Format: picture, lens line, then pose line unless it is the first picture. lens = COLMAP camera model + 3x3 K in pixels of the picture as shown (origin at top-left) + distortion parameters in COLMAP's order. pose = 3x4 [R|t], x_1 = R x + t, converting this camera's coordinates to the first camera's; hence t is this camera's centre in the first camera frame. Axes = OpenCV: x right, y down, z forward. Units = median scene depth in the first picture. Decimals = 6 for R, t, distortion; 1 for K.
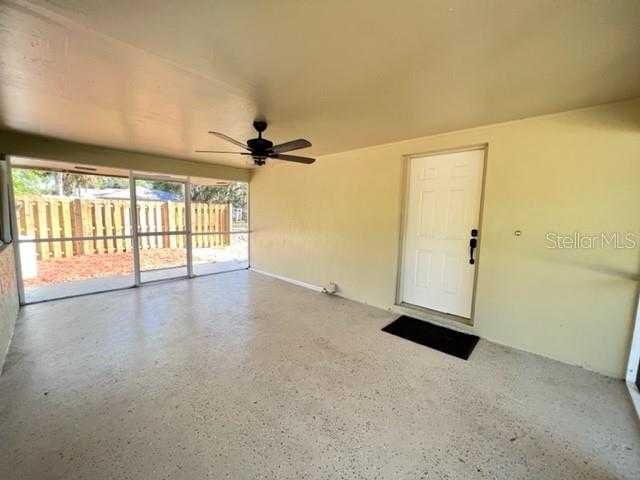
lens RADIAL K [[257.0, 0, 321.1], [0, 257.0, 238.8], [0, 0, 1]] dist [-0.002124, 0.000207]
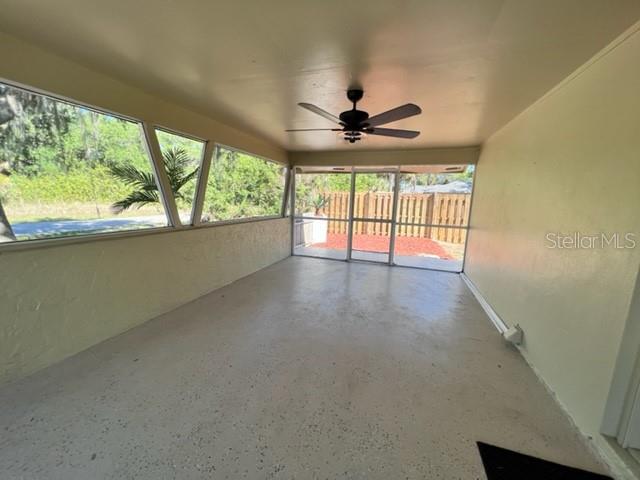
lens RADIAL K [[257.0, 0, 320.5], [0, 257.0, 242.7], [0, 0, 1]] dist [-0.002124, 0.000207]
pose [[0.408854, 0.147196, -0.900651, 0.468875], [-0.113358, 0.987455, 0.109924, -0.032413], [0.905532, 0.057153, 0.420410, 0.484585]]
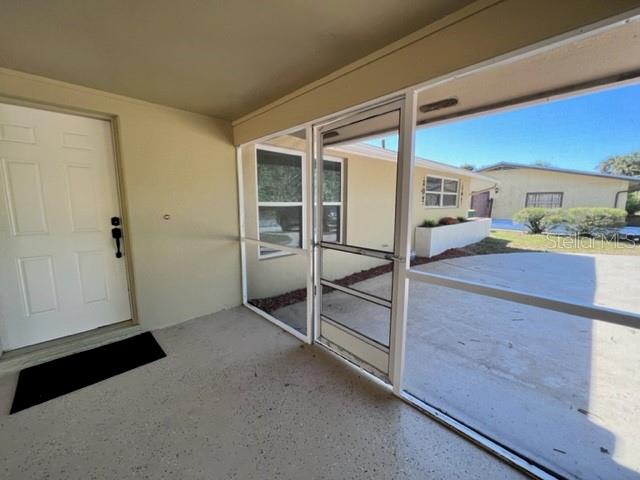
lens RADIAL K [[257.0, 0, 318.8], [0, 257.0, 237.7], [0, 0, 1]] dist [-0.002124, 0.000207]
pose [[0.049413, -0.155337, 0.986625, -0.199754], [0.095338, 0.984055, 0.150157, -0.030541], [-0.994218, 0.086643, 0.063434, 0.267427]]
